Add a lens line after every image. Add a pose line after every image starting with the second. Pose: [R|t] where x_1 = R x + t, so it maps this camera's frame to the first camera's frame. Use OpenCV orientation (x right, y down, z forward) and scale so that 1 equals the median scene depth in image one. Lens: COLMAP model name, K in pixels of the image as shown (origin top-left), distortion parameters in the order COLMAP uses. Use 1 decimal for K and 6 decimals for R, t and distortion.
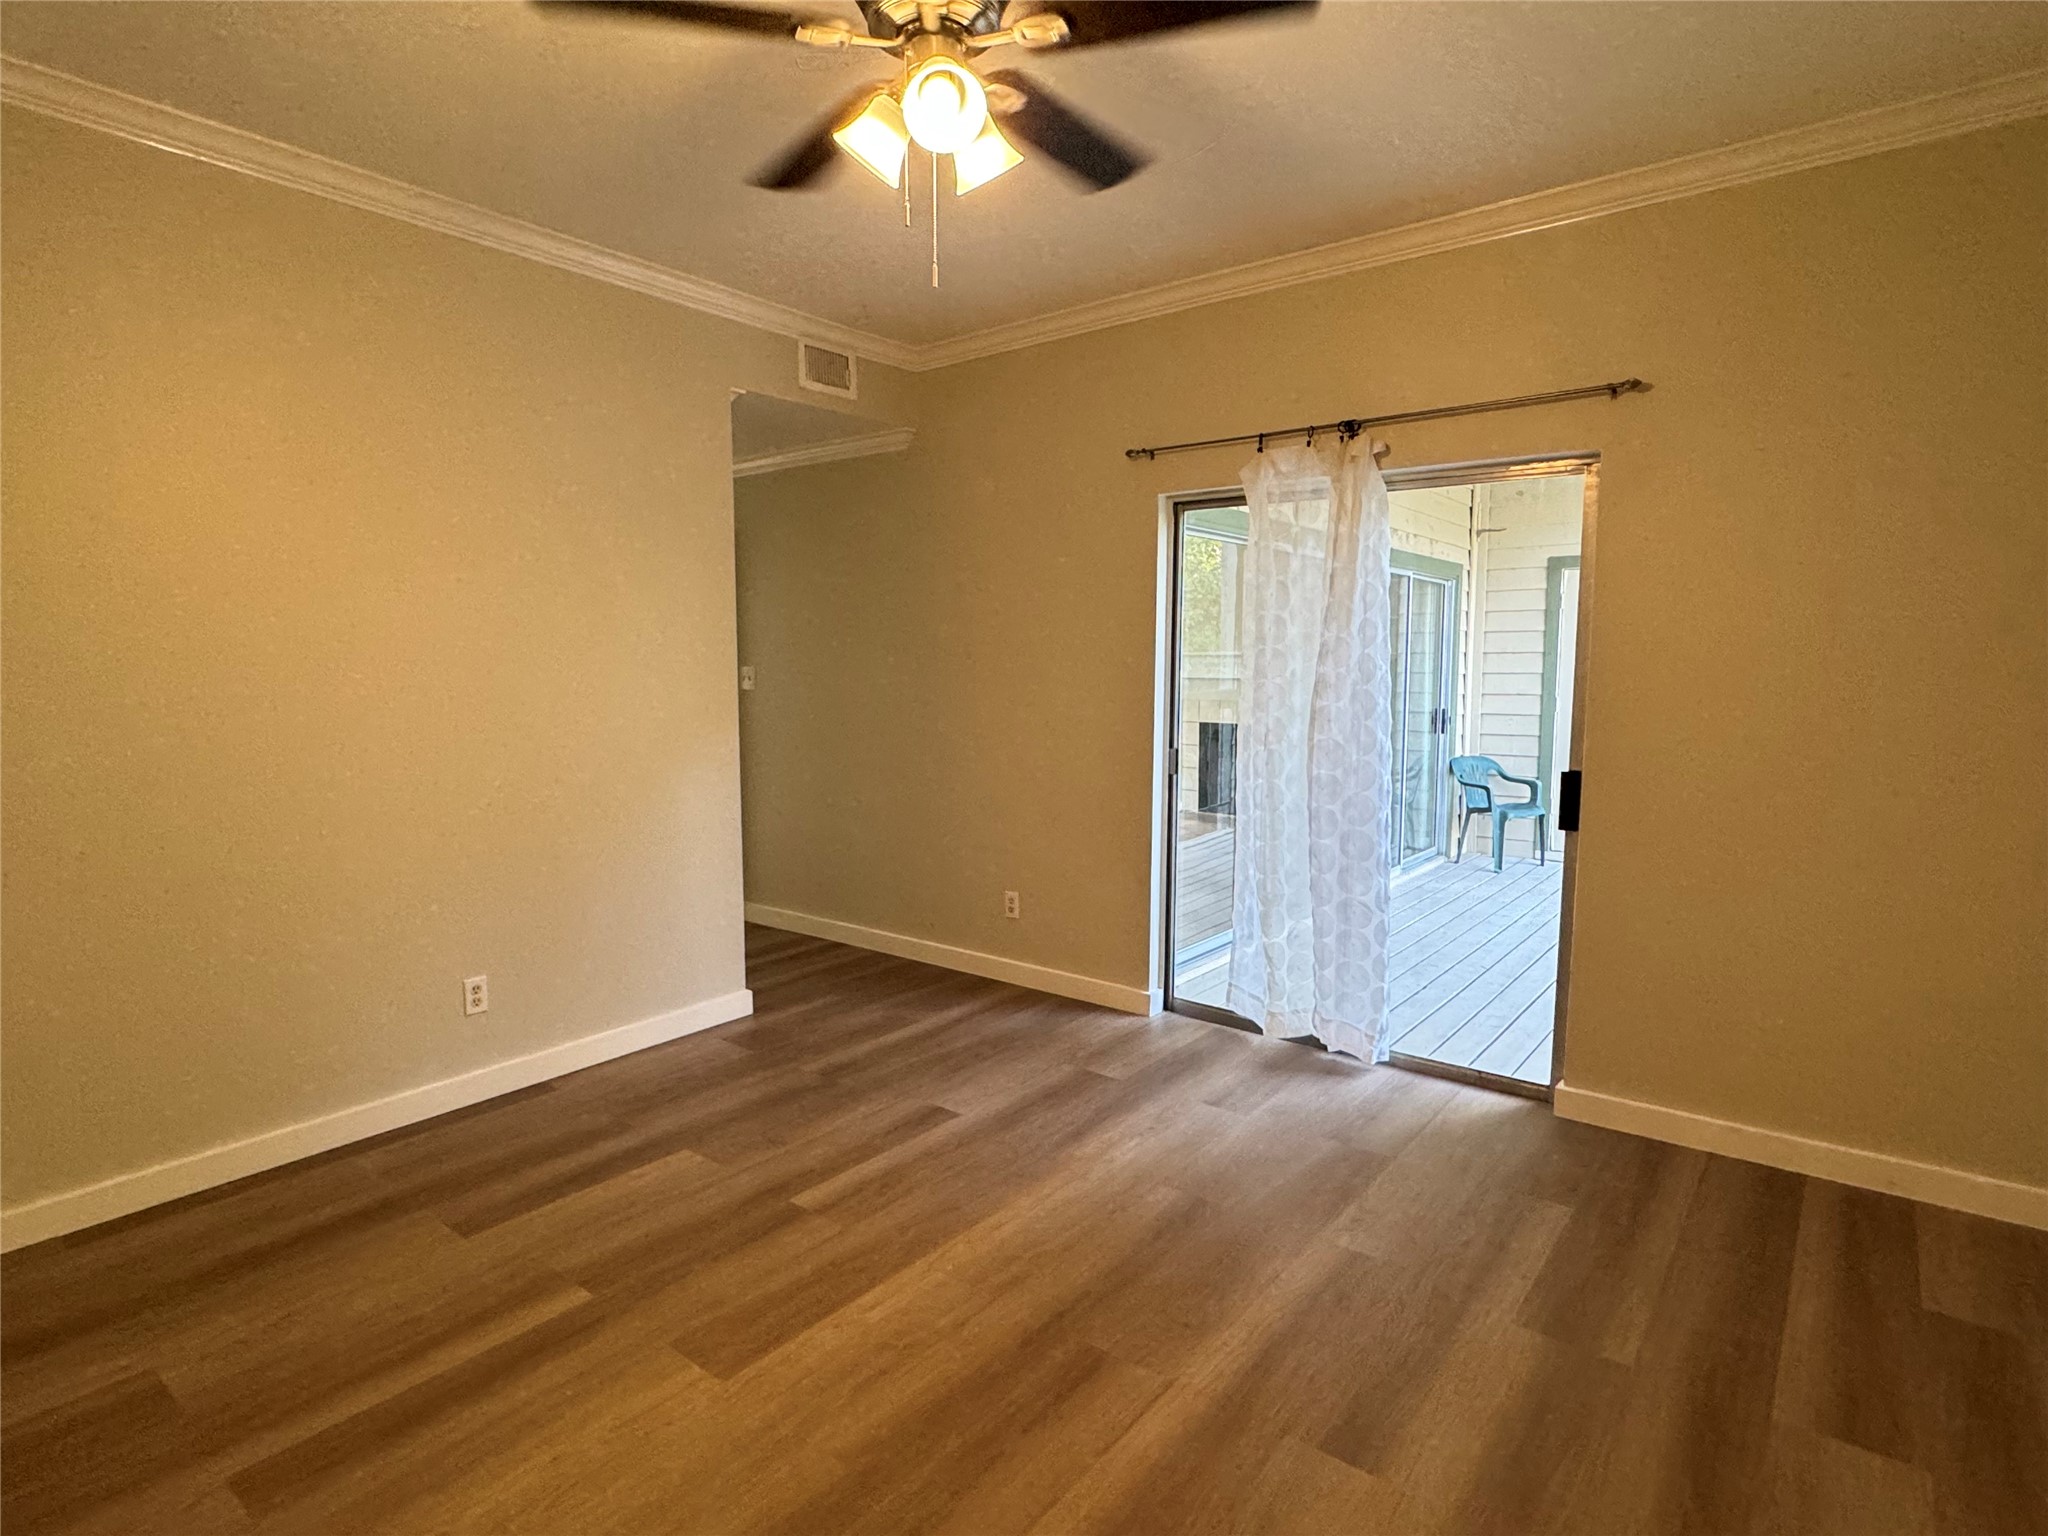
lens RADIAL K [[1076.2, 0, 1015.2], [0, 1076.2, 767.7], [0, 0, 1]] dist [-0.002710, -0.000339]
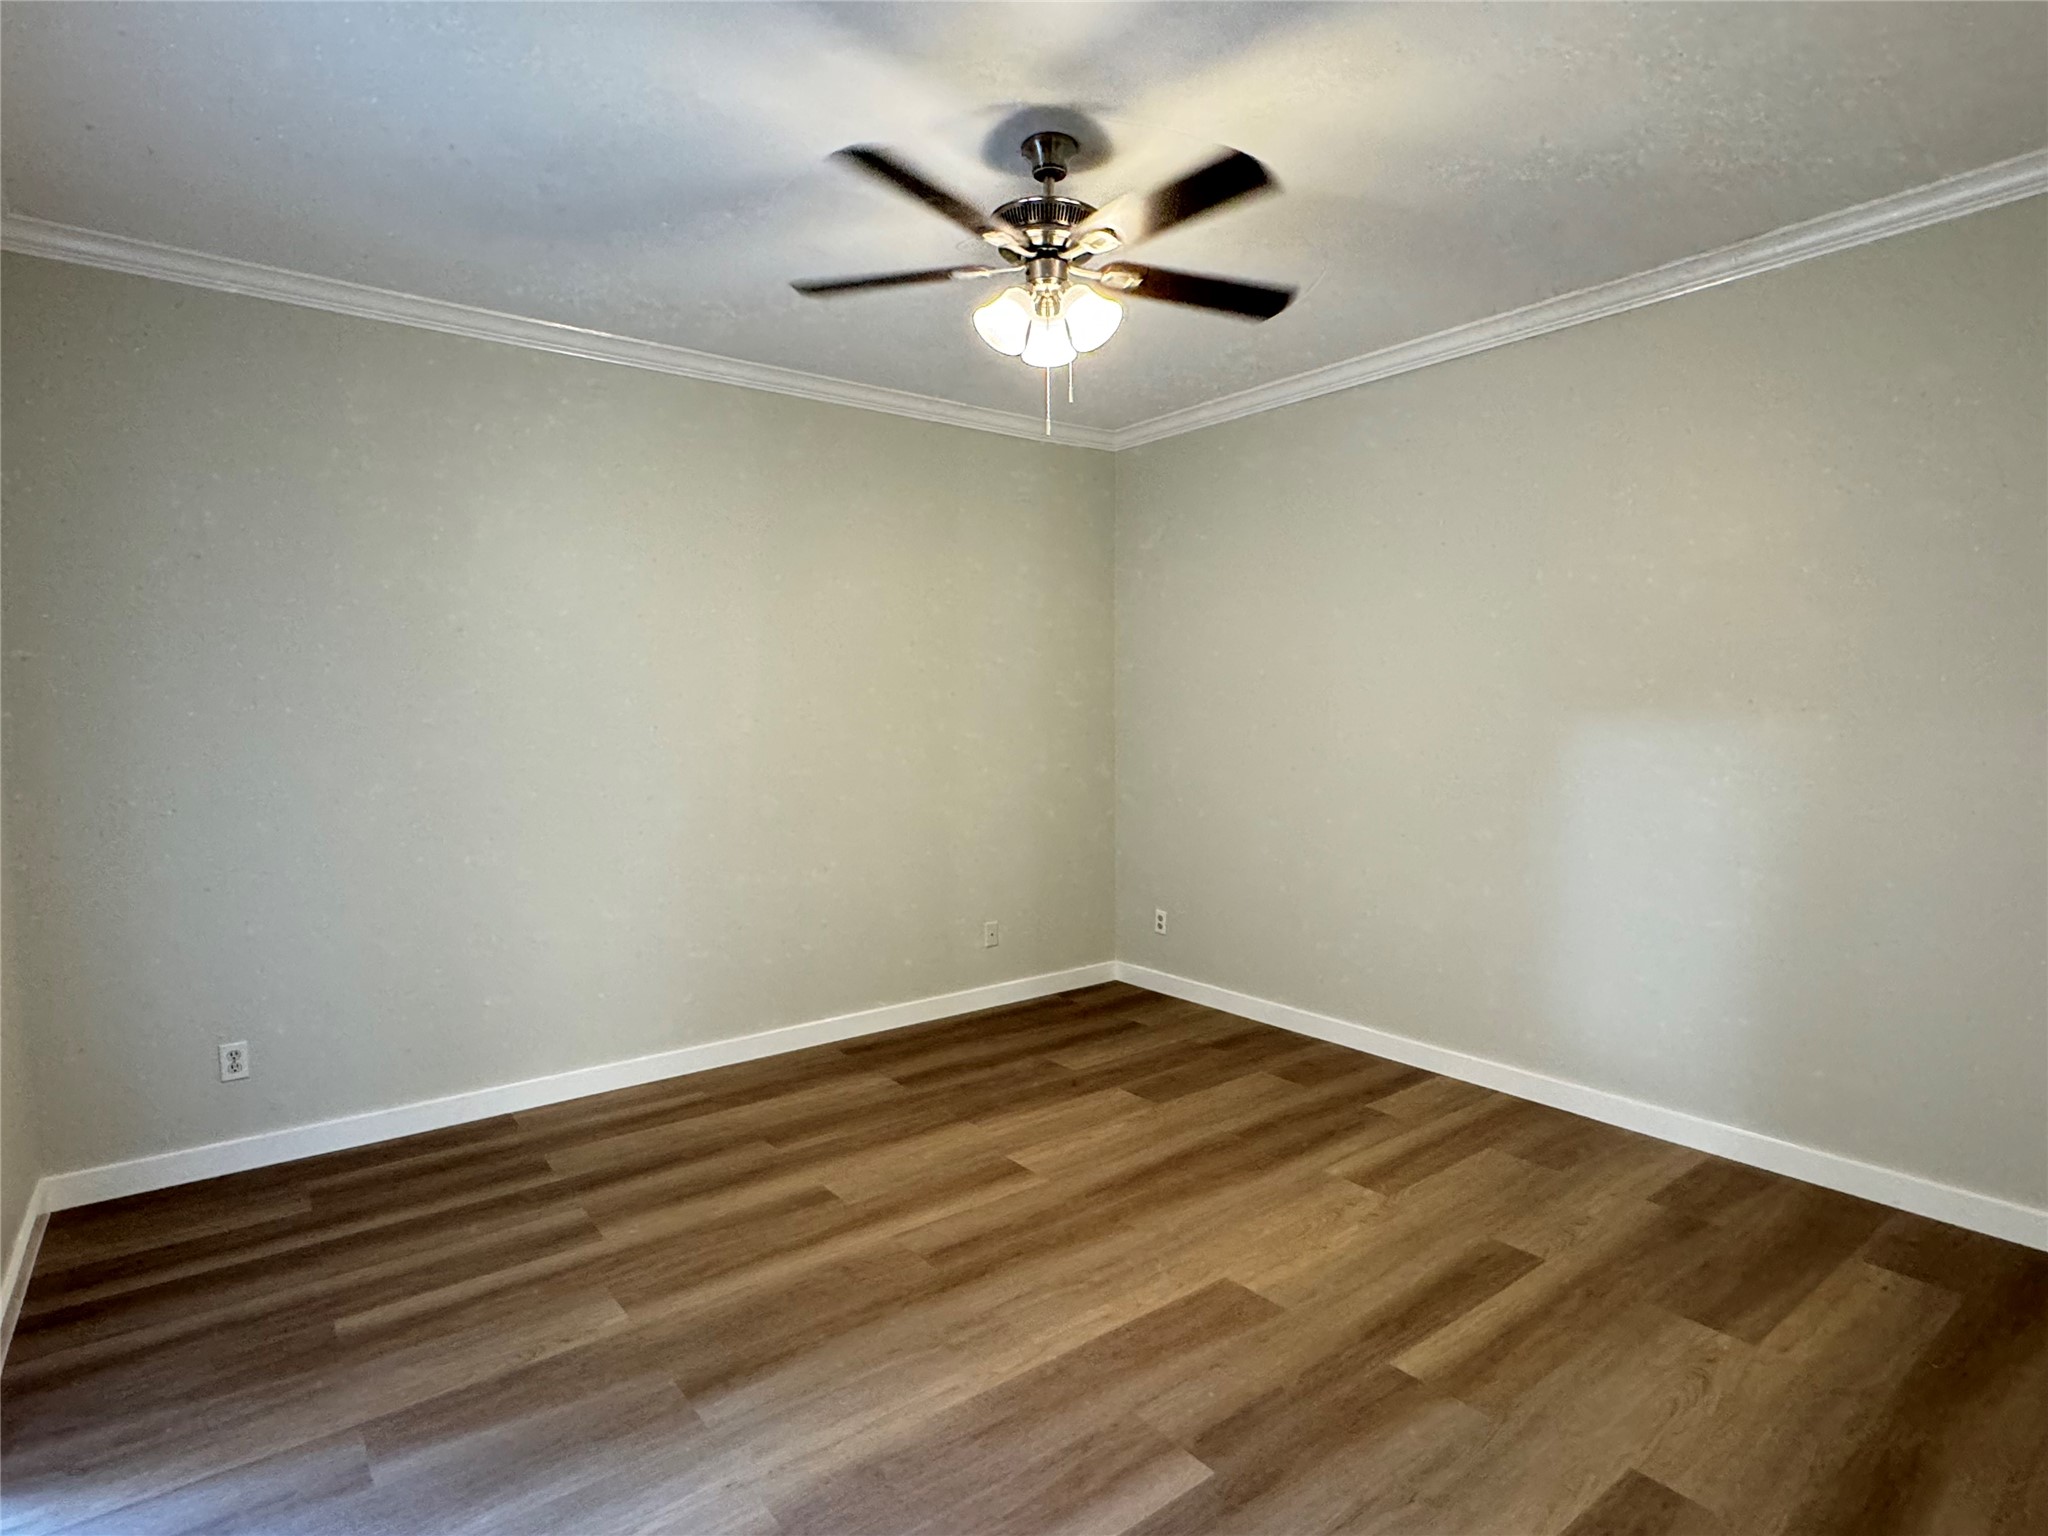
lens RADIAL K [[1076.2, 0, 1015.2], [0, 1076.2, 767.7], [0, 0, 1]] dist [-0.002710, -0.000339]
pose [[-0.969485, -0.010058, 0.244946, -0.284261], [0.028049, 0.988046, 0.151587, -0.192640], [-0.243542, 0.153832, -0.957613, 1.850147]]
